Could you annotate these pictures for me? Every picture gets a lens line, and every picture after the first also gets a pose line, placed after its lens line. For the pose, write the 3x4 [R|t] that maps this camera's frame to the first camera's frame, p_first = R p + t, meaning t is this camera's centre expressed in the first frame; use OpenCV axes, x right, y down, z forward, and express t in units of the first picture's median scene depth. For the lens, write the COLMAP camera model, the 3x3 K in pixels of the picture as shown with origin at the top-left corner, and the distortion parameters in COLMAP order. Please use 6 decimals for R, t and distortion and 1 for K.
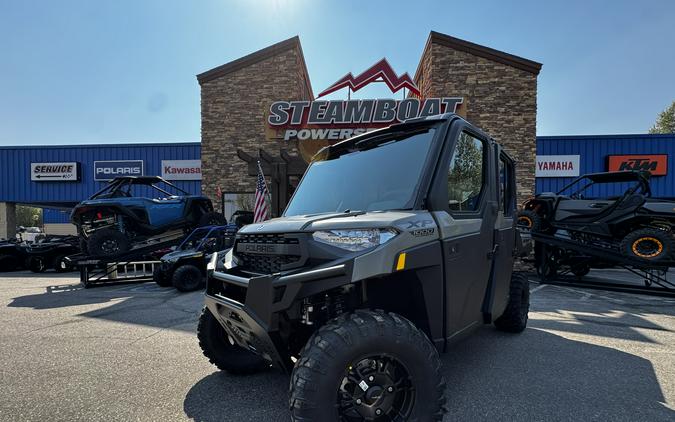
lens RADIAL K [[272.0, 0, 338.2], [0, 272.0, 251.3], [0, 0, 1]] dist [0.000494, 0.000007]
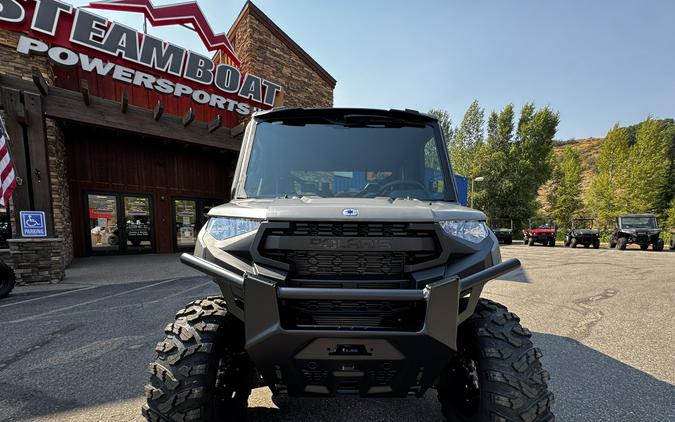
lens RADIAL K [[272.0, 0, 338.2], [0, 272.0, 251.3], [0, 0, 1]] dist [0.000494, 0.000007]
pose [[0.724926, -0.056972, 0.686467, -0.124038], [0.016083, 0.997702, 0.065818, -0.005503], [-0.688639, -0.036673, 0.724177, 0.080475]]
